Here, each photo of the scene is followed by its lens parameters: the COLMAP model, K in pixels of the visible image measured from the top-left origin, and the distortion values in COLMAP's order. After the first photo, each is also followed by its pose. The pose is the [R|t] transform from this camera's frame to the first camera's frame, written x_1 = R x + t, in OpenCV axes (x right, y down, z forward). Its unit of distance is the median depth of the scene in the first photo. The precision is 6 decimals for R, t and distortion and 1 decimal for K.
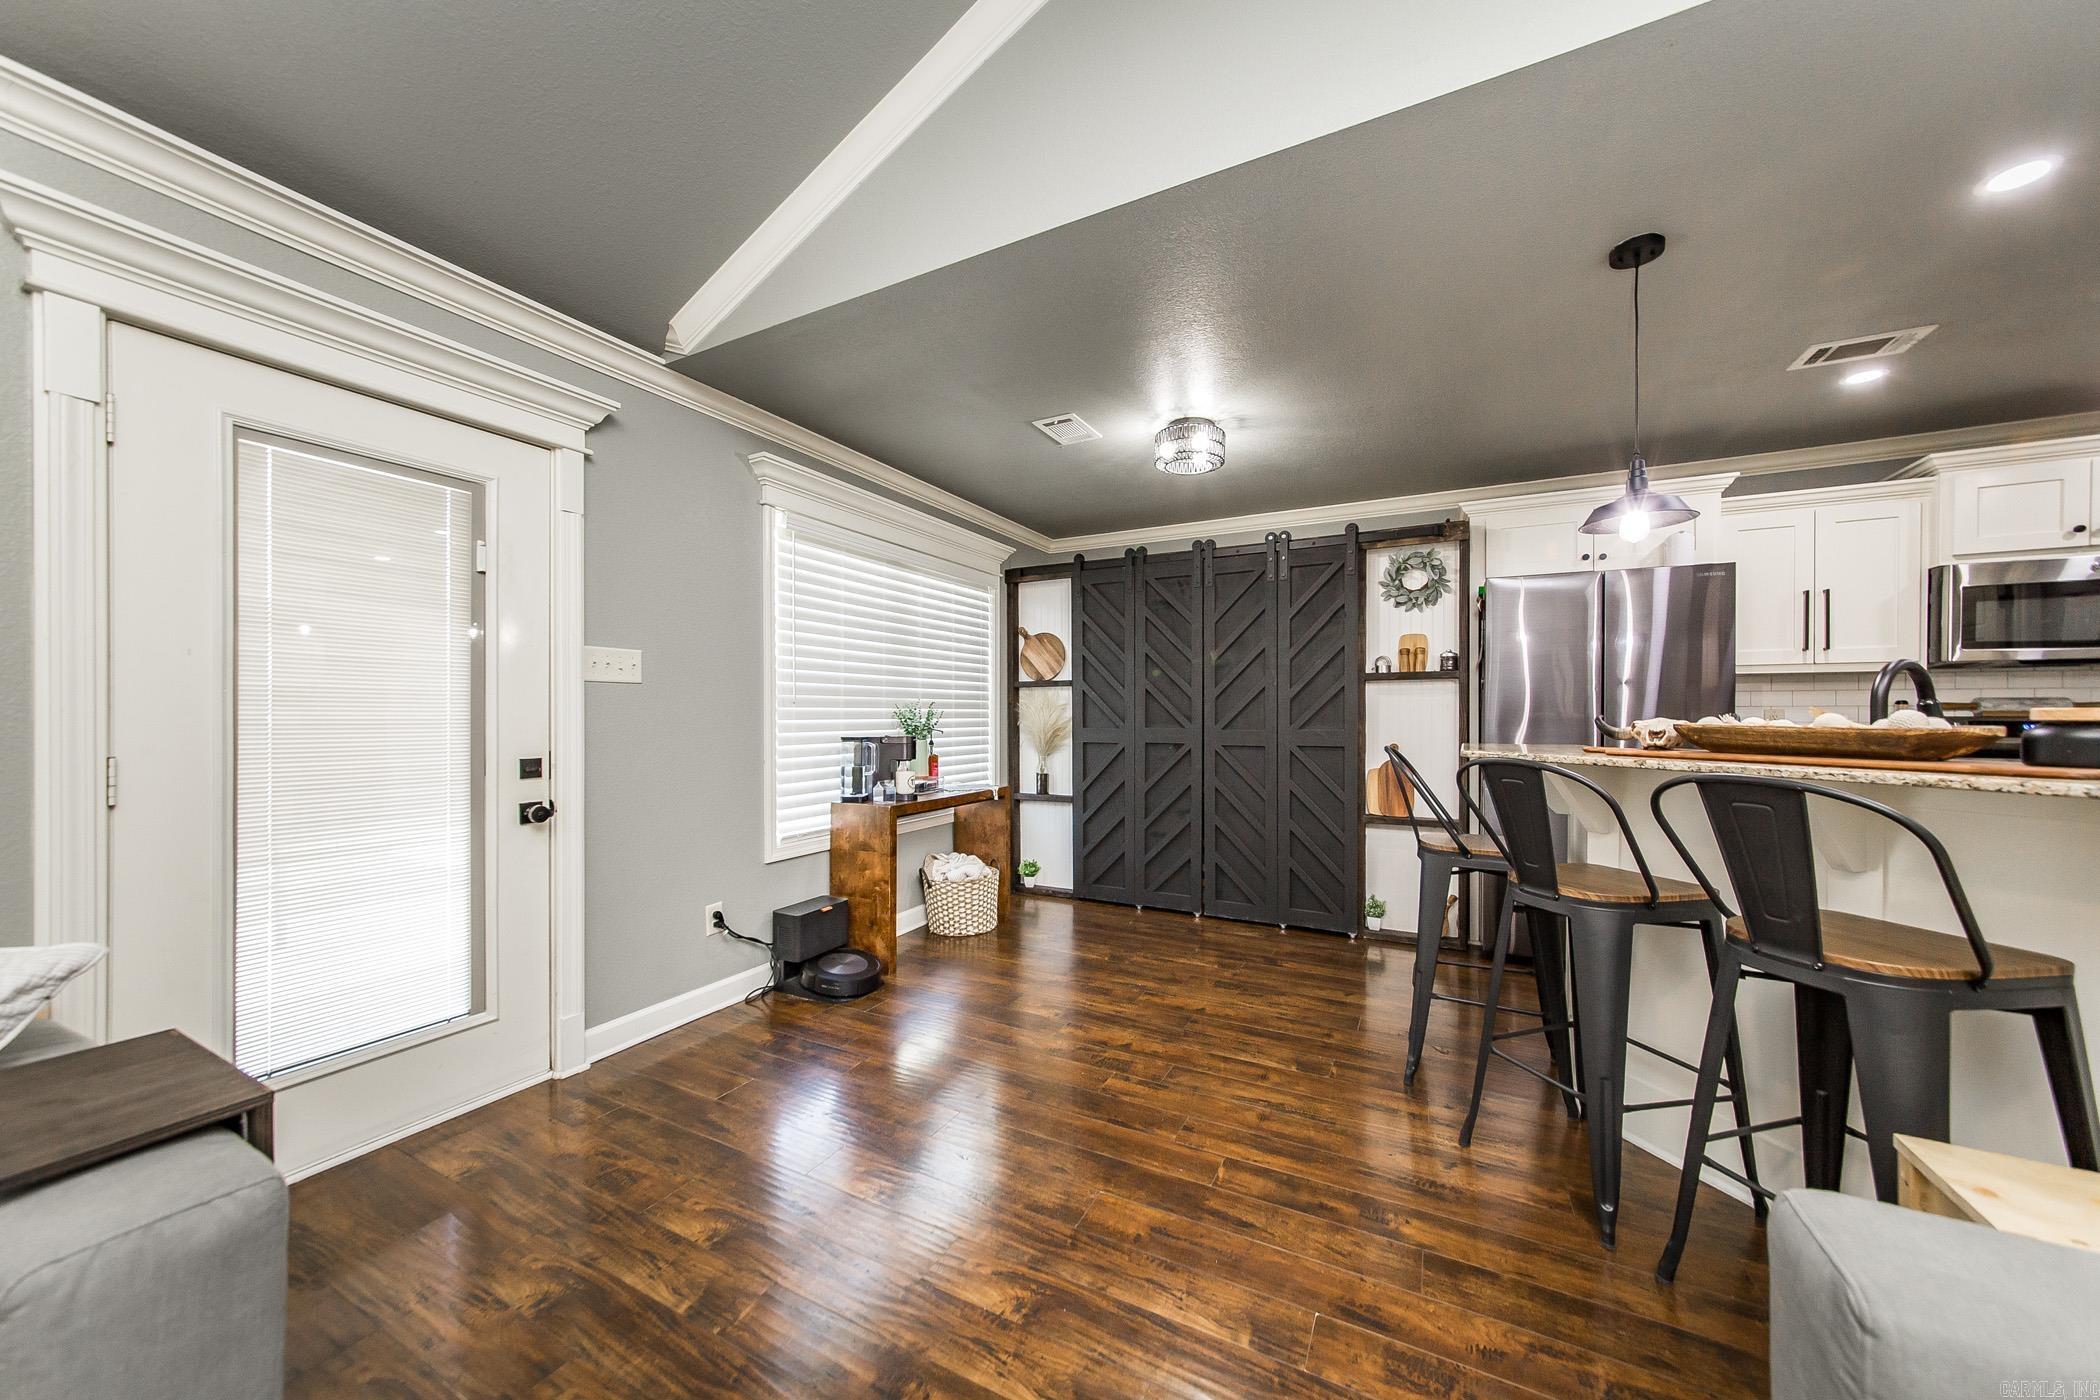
lens RADIAL K [[757.3, 0, 1038.5], [0, 757.3, 718.5], [0, 0, 1]] dist [-0.000994, 0.000796]
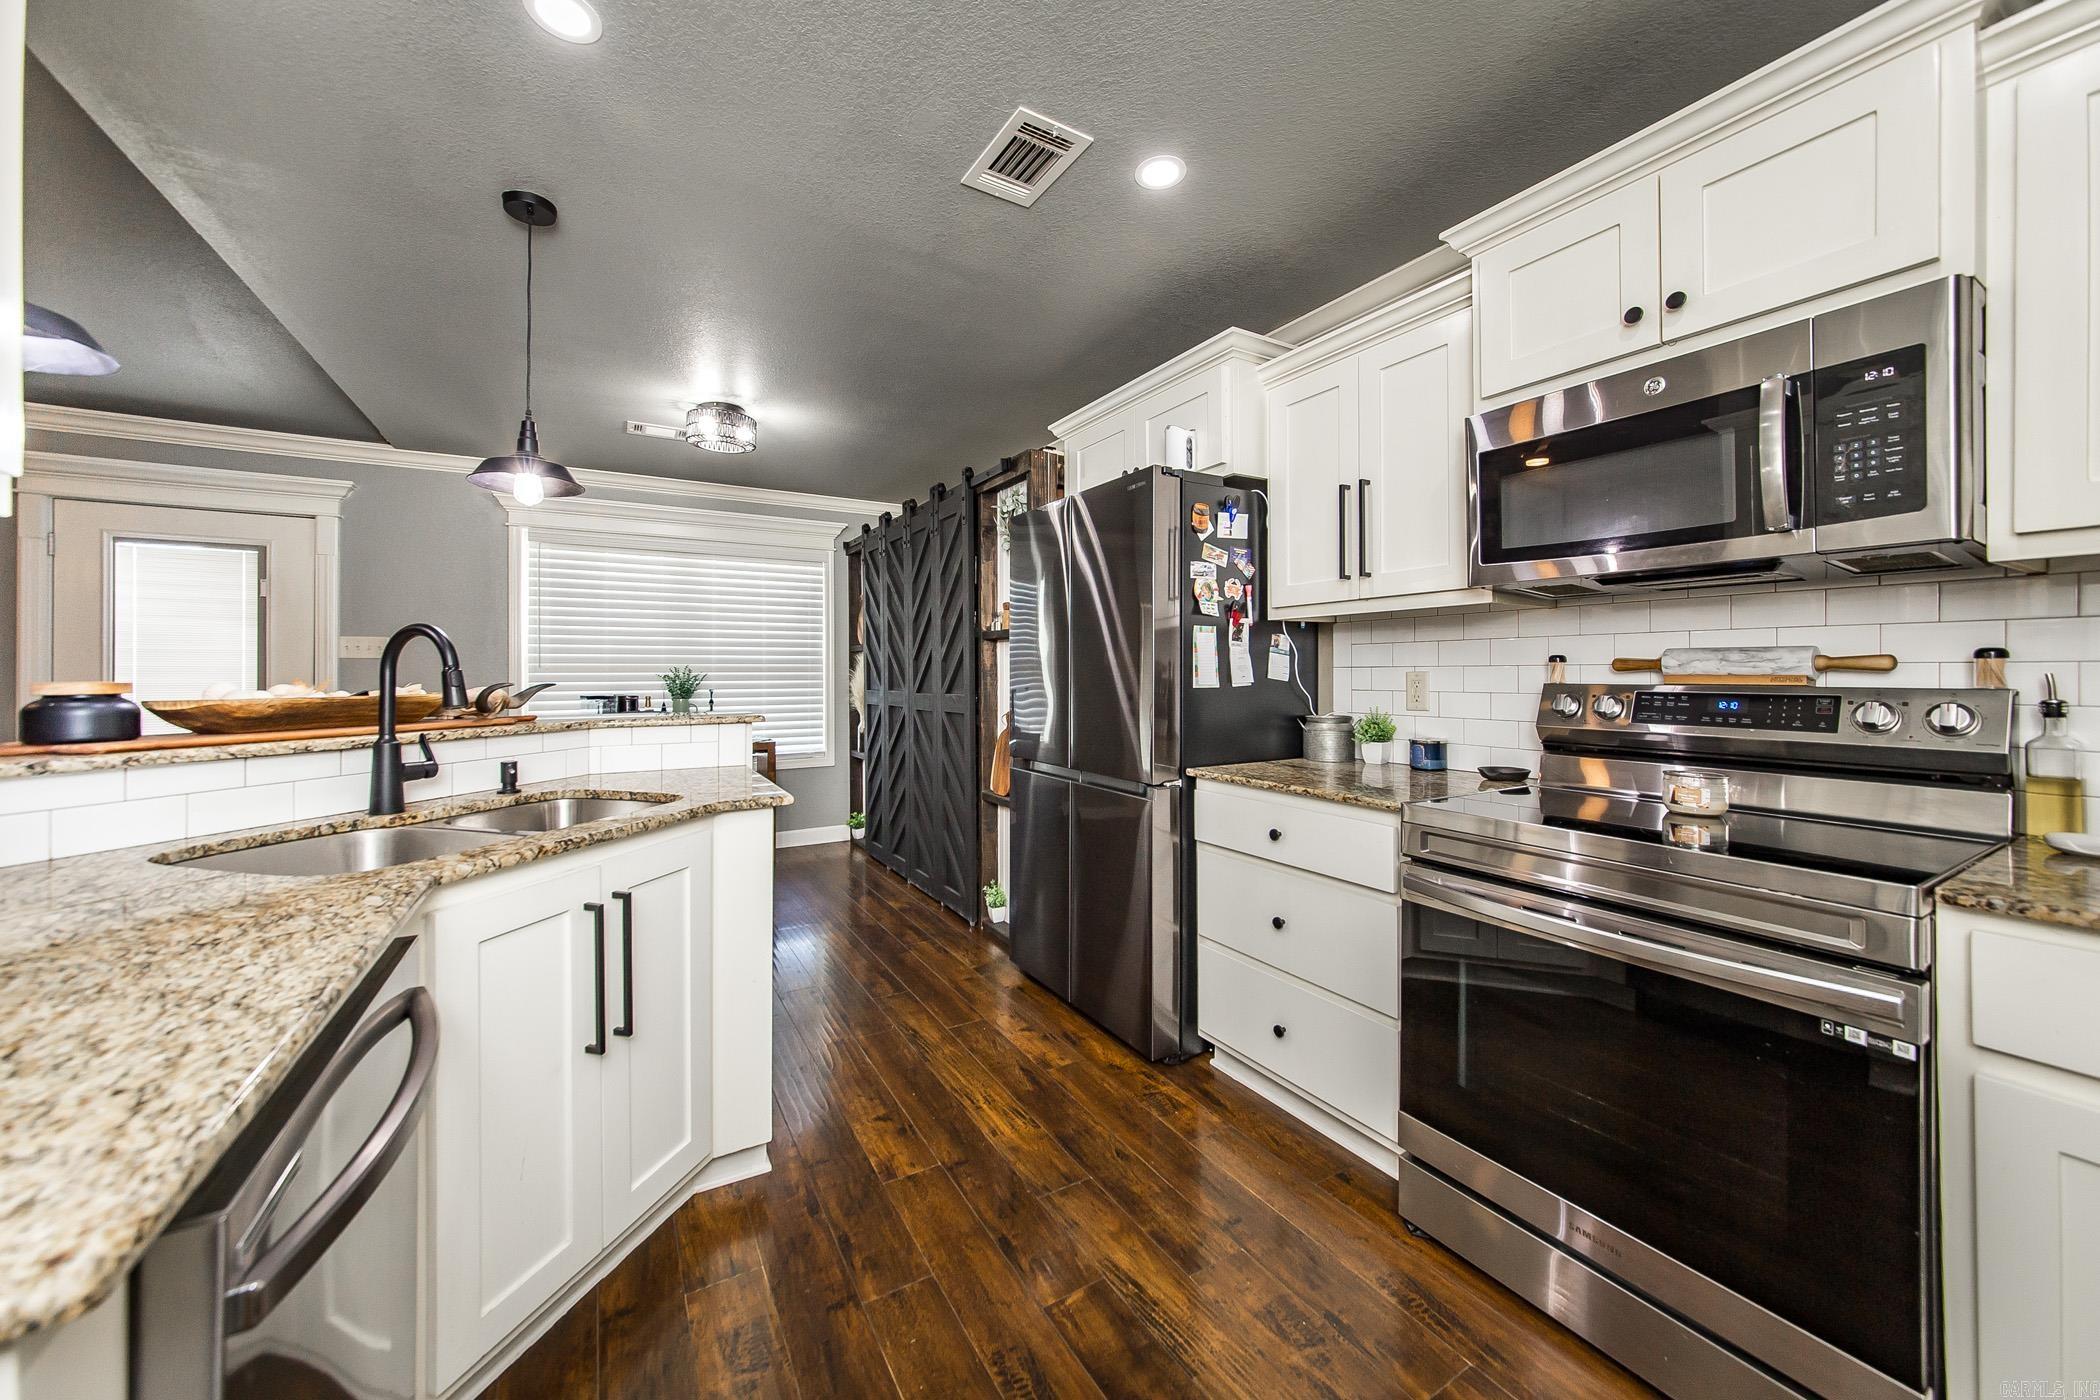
lens RADIAL K [[757.3, 0, 1058.8], [0, 757.3, 669.5], [0, 0, 1]] dist [-0.000994, 0.000796]
pose [[0.857987, -0.005056, -0.513646, 0.994845], [0.001083, 0.999967, -0.008034, -0.008358], [0.513670, 0.006337, 0.857965, 0.285828]]
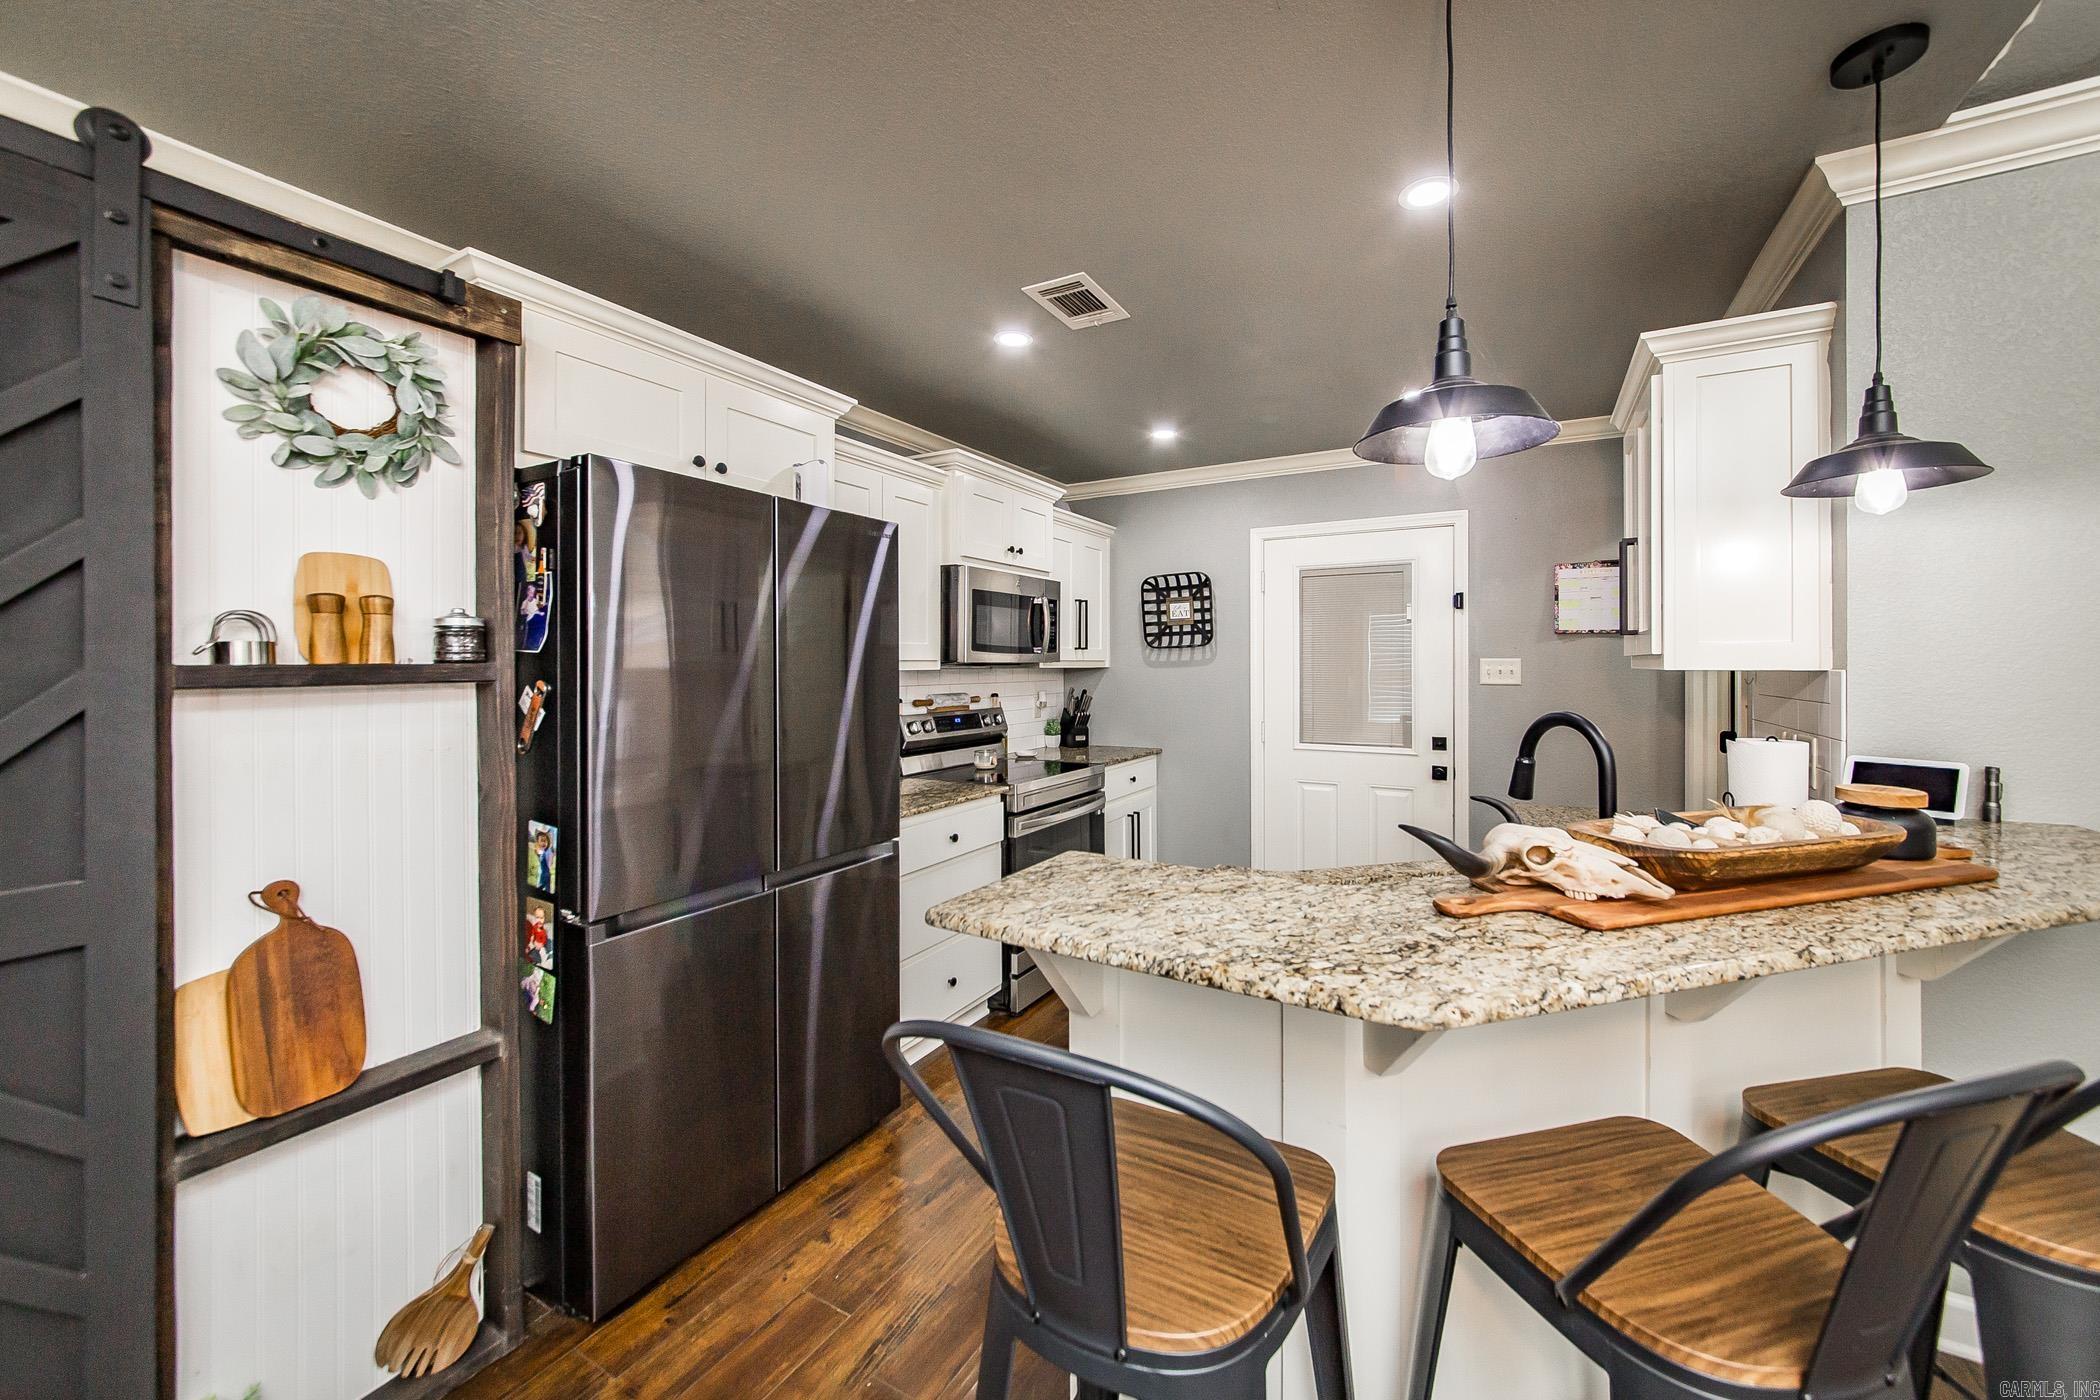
lens RADIAL K [[783.2, 0, 1096.5], [0, 783.2, 667.7], [0, 0, 1]] dist [-0.019612, -0.000164]
pose [[0.004707, -0.005695, 0.999973, 0.145392], [0.008517, 0.999948, 0.005655, -0.059255], [-0.999953, 0.008490, 0.004755, 0.664931]]
